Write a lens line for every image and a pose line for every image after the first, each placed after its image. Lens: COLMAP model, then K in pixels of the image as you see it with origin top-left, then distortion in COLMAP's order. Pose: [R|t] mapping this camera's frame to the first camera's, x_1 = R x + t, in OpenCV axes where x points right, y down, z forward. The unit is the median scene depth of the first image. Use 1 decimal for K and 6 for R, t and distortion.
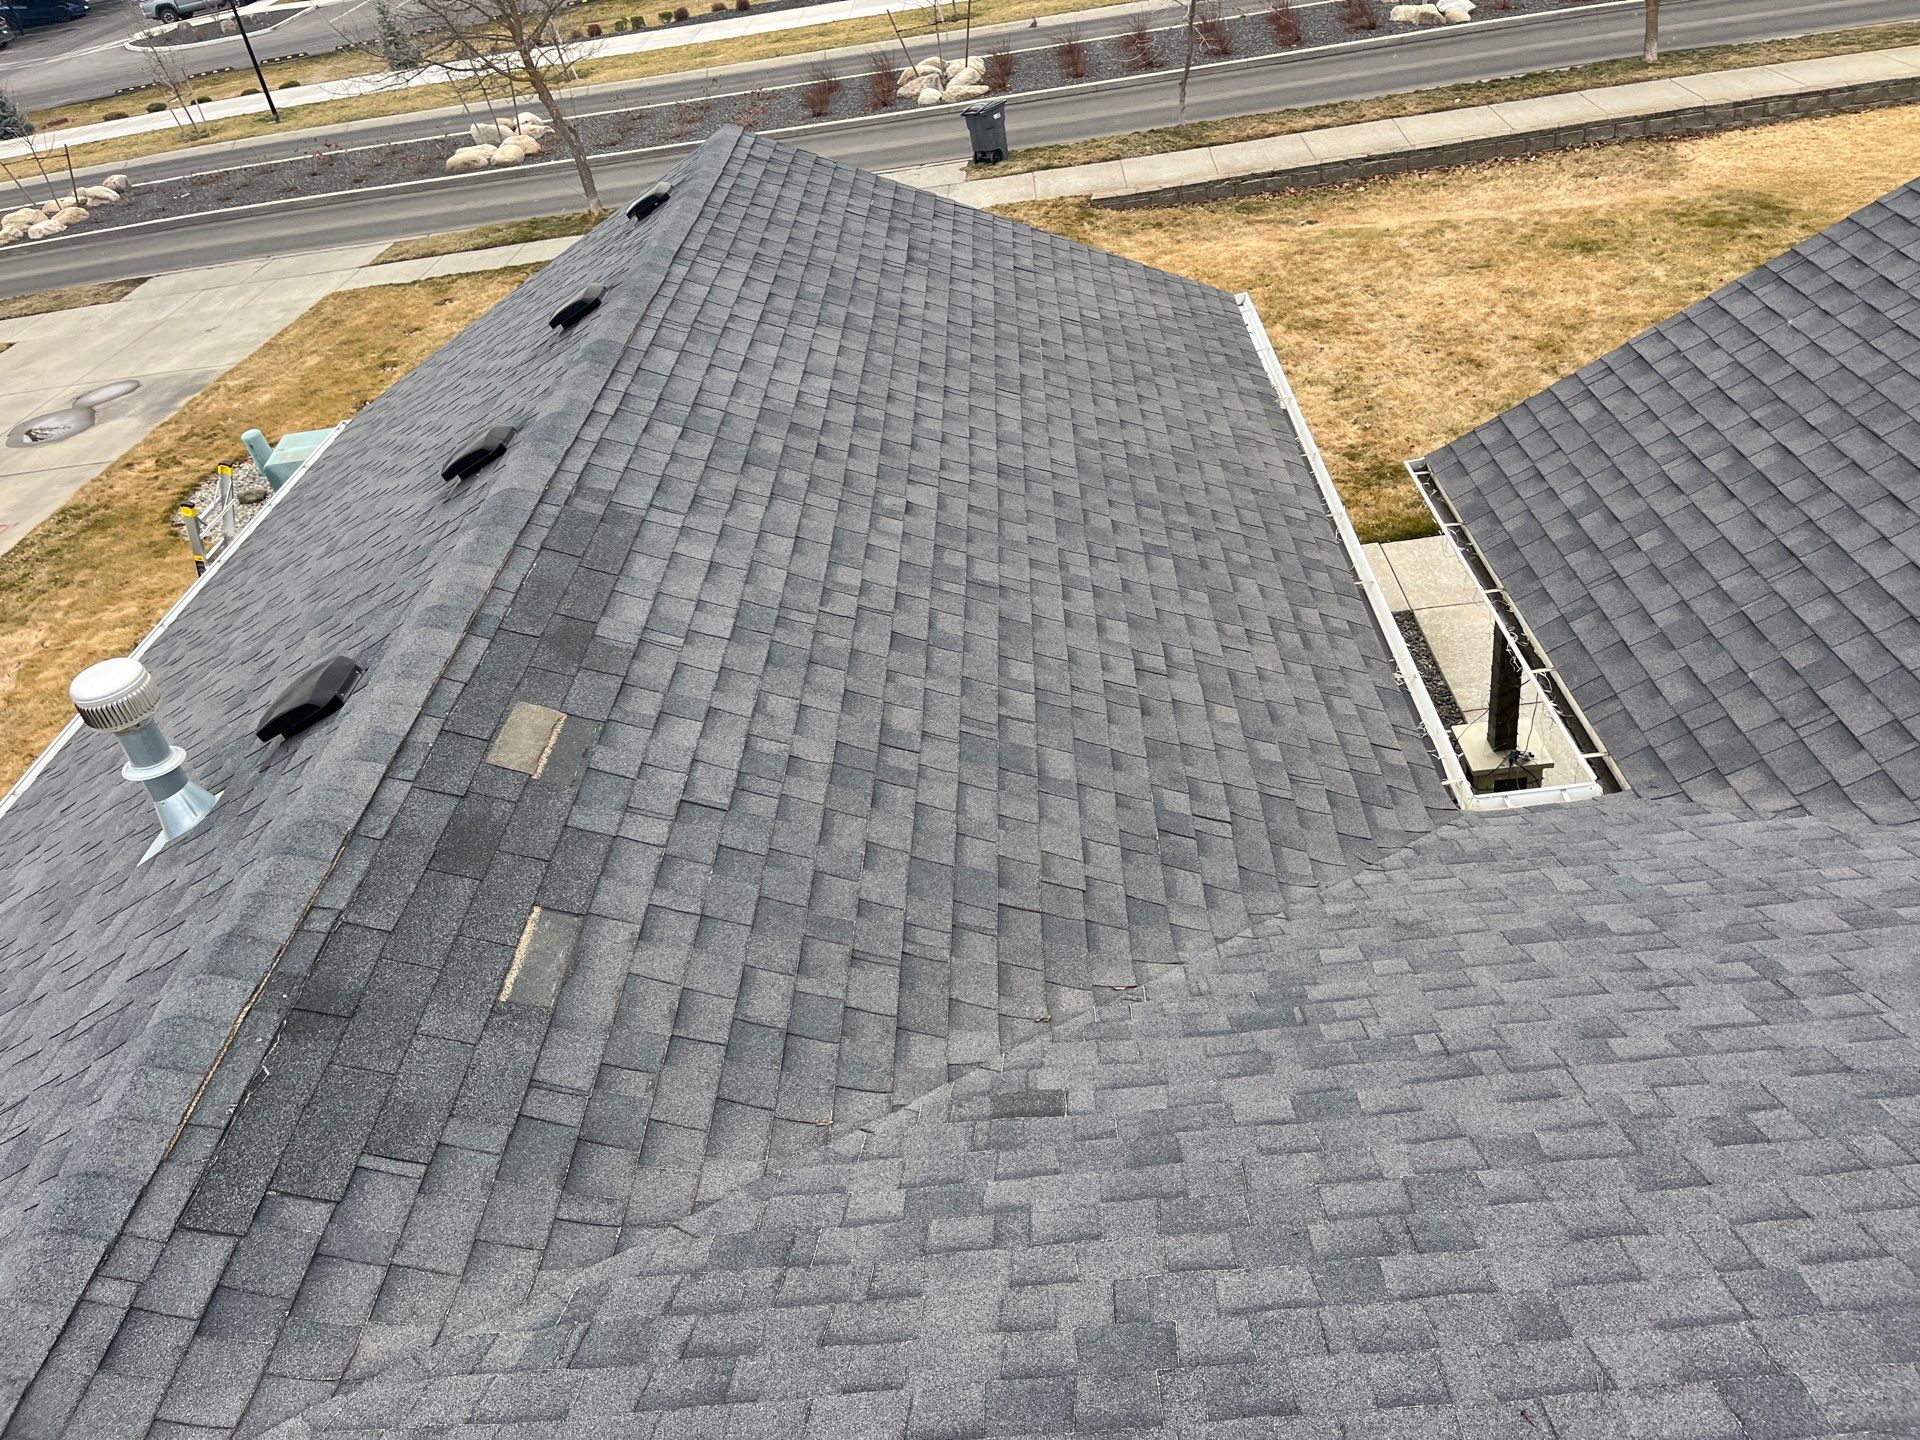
lens RADIAL K [[1247.7, 0, 960.0], [0, 1247.7, 720.0], [0, 0, 1]] dist [0.004151, -0.050183]
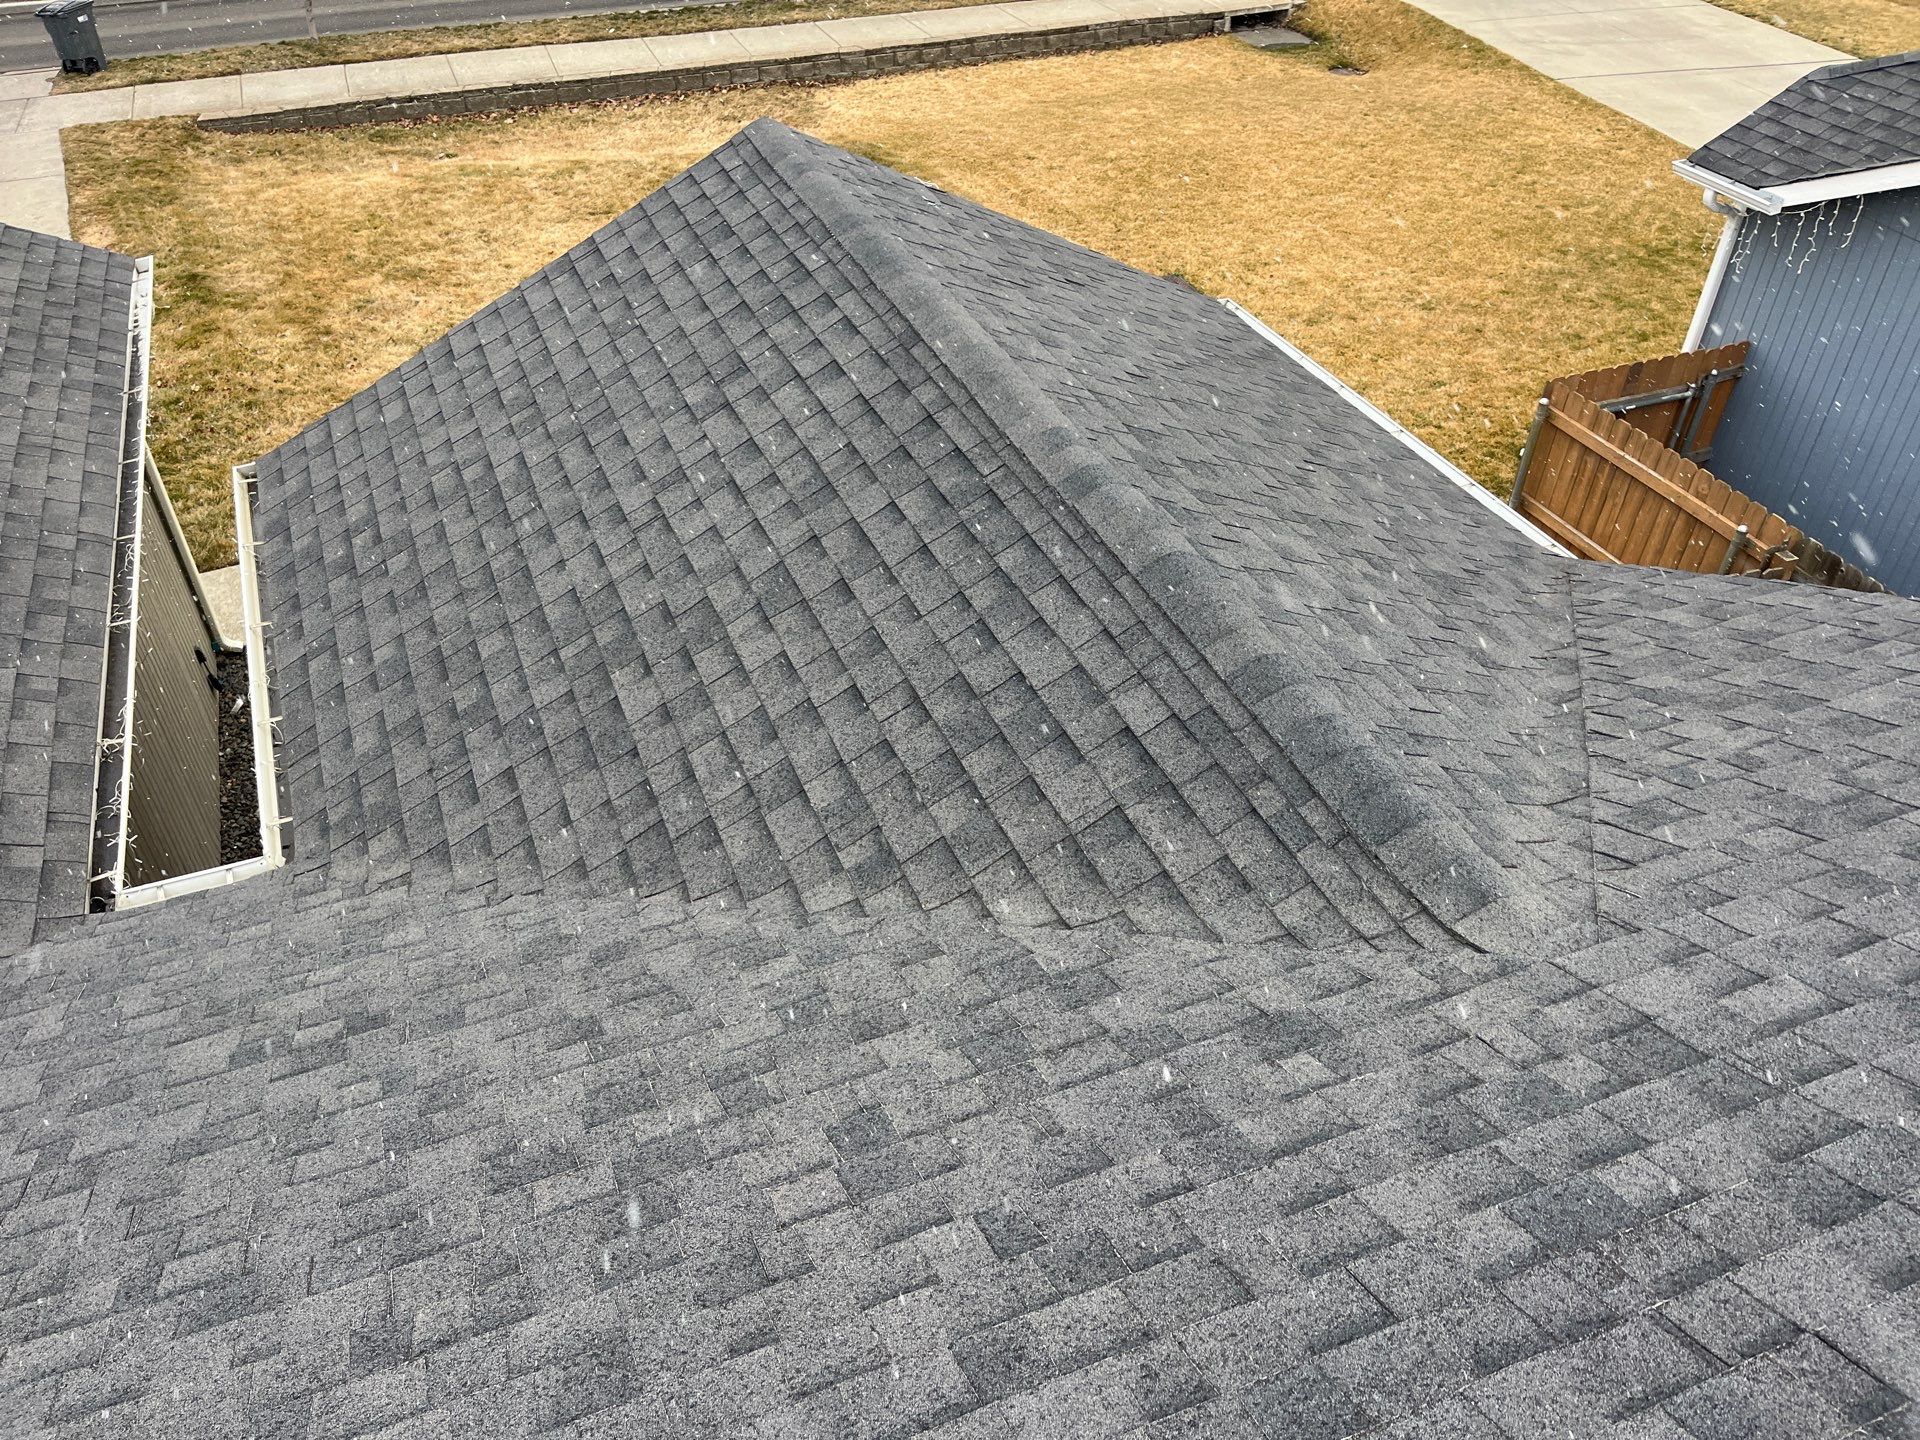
lens RADIAL K [[1247.7, 0, 960.0], [0, 1247.7, 720.0], [0, 0, 1]] dist [0.004151, -0.050183]
pose [[0.906013, -0.128233, 0.403356, 0.207192], [0.102823, 0.991135, 0.084137, -0.024103], [-0.410569, -0.034755, 0.911167, -0.009130]]
